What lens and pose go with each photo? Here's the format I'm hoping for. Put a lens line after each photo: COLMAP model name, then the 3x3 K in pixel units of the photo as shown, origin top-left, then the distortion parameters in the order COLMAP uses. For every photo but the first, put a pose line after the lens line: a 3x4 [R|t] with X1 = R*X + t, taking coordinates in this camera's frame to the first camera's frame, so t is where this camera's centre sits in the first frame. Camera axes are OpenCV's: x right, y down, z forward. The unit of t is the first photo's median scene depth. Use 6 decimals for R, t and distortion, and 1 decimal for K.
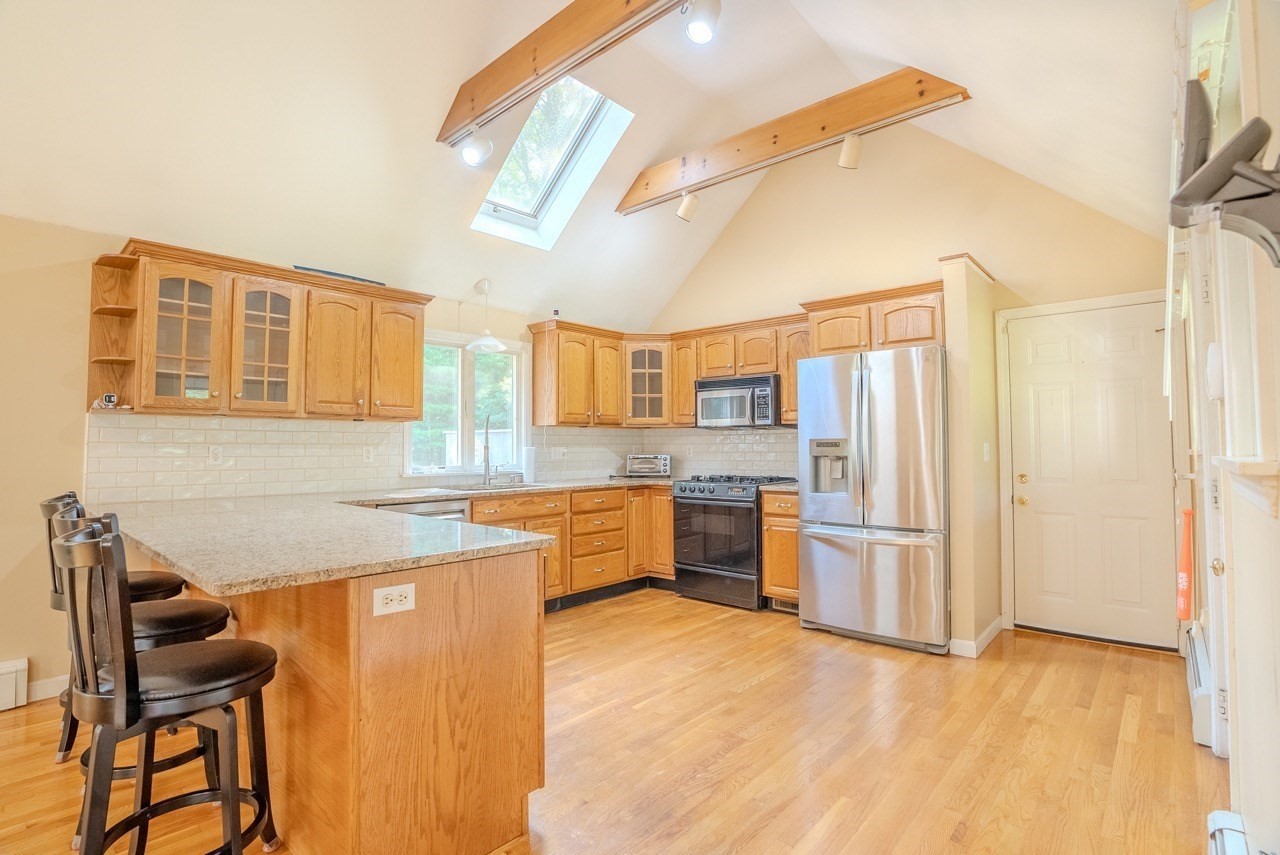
lens RADIAL K [[610.7, 0, 628.6], [0, 610.7, 421.6], [0, 0, 1]] dist [-0.071036, 0.030804]
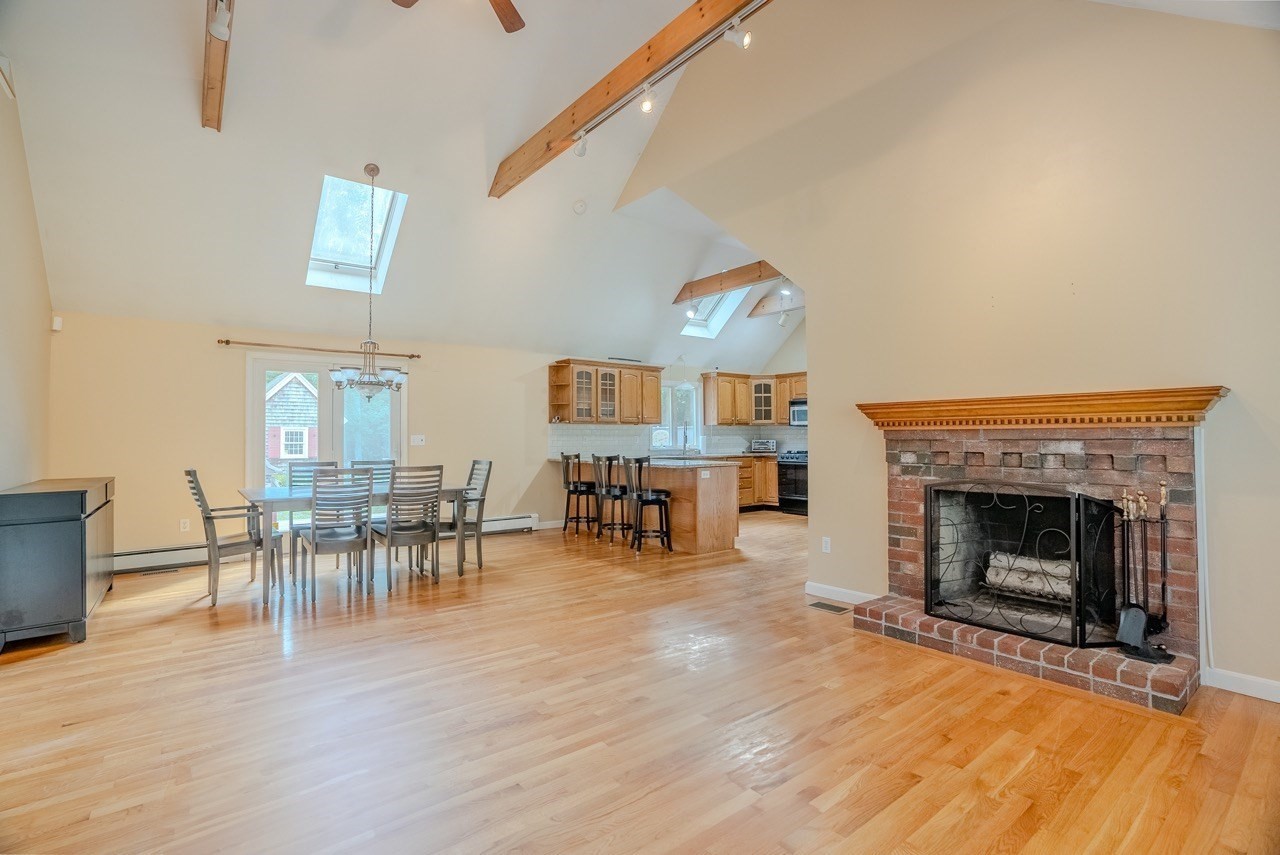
lens RADIAL K [[604.8, 0, 638.0], [0, 604.8, 423.9], [0, 0, 1]] dist [-0.072400, 0.021773]
pose [[0.988400, -0.005512, -0.151773, -0.076466], [0.008674, 0.999759, 0.020183, -0.040242], [0.151625, -0.021266, 0.988209, -0.987212]]
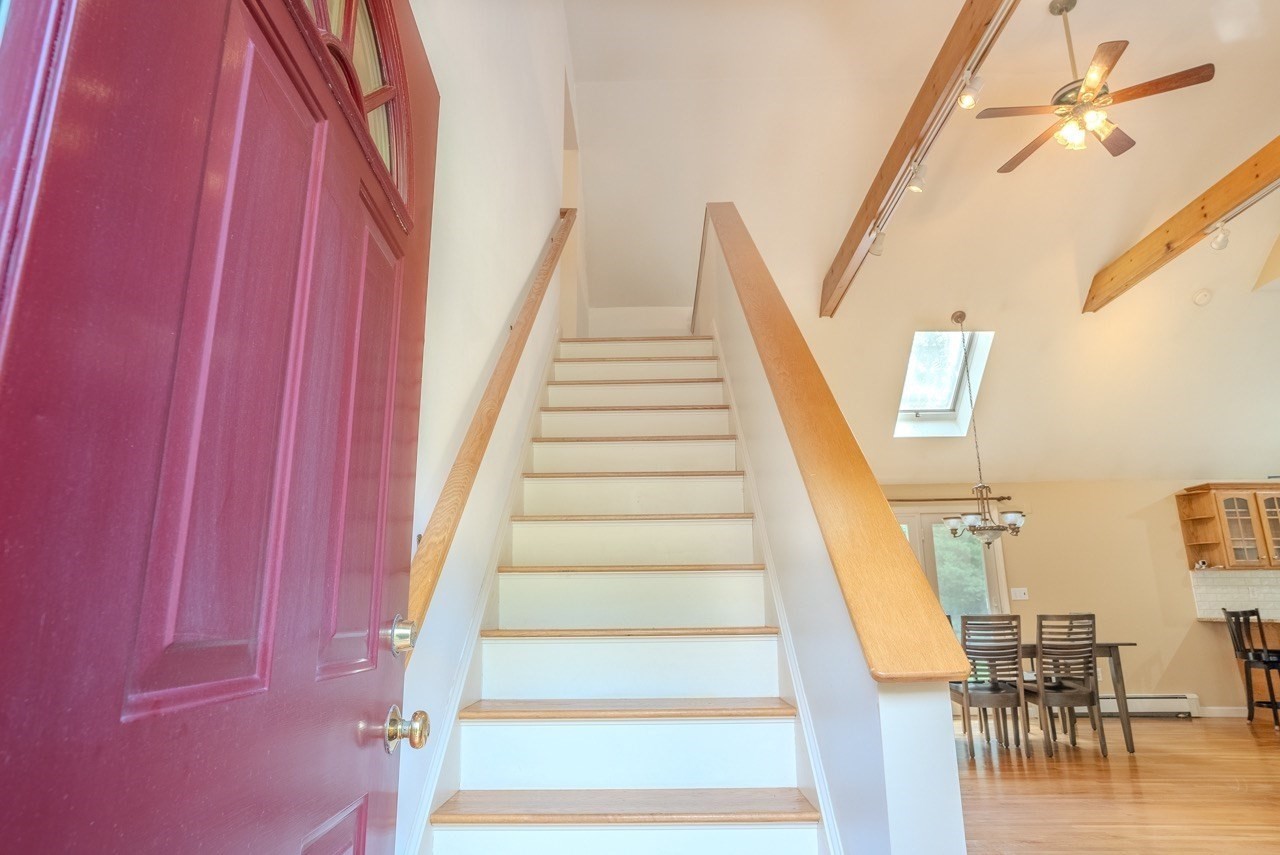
lens RADIAL K [[766.2, 0, 636.8], [0, 766.2, 419.6], [0, 0, 1]] dist [-0.045300, 0.047805]
pose [[0.665942, -0.187815, -0.721975, -0.134011], [0.039178, 0.975259, -0.217567, -0.017733], [0.744974, 0.116602, 0.656824, -1.336070]]
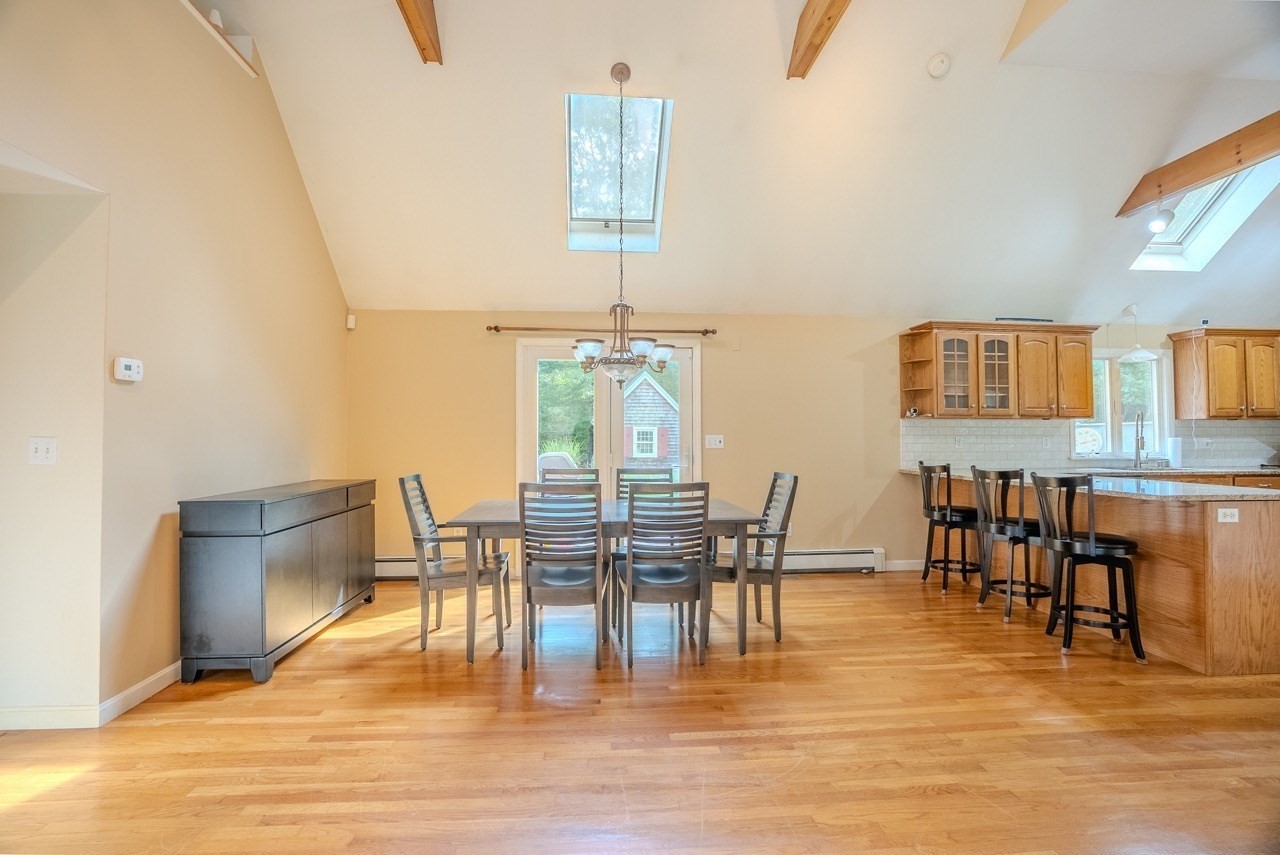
lens RADIAL K [[610.7, 0, 628.6], [0, 610.7, 421.6], [0, 0, 1]] dist [-0.071036, 0.030804]
pose [[0.736809, -0.014548, -0.675944, -0.177930], [0.025244, 0.999663, 0.006001, -0.023983], [0.675630, -0.021485, 0.736928, -0.575759]]
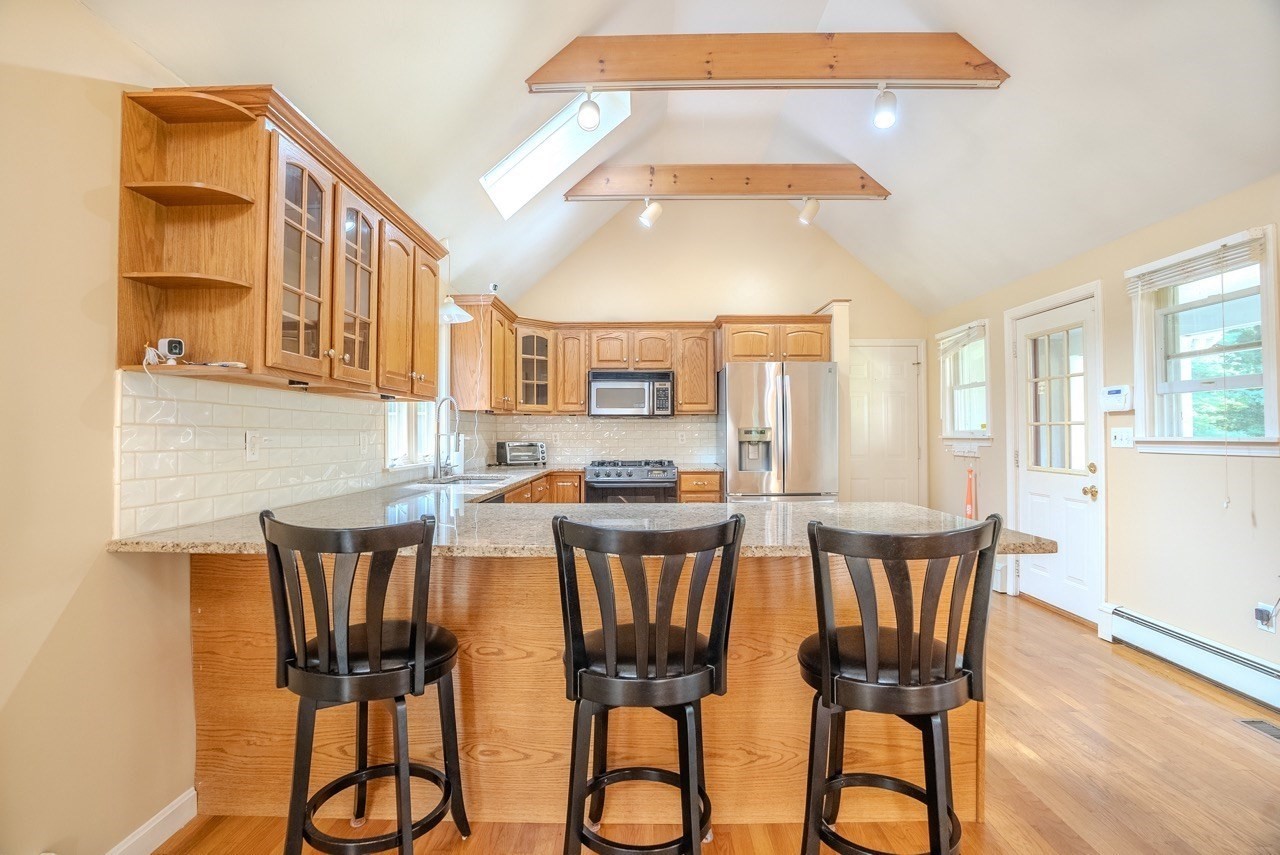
lens RADIAL K [[610.7, 0, 628.6], [0, 610.7, 421.6], [0, 0, 1]] dist [-0.071036, 0.030804]
pose [[0.753475, 0.014341, 0.657320, -0.572252], [-0.026590, 0.999609, 0.008670, 0.009709], [-0.656938, -0.024010, 0.753562, 0.177137]]
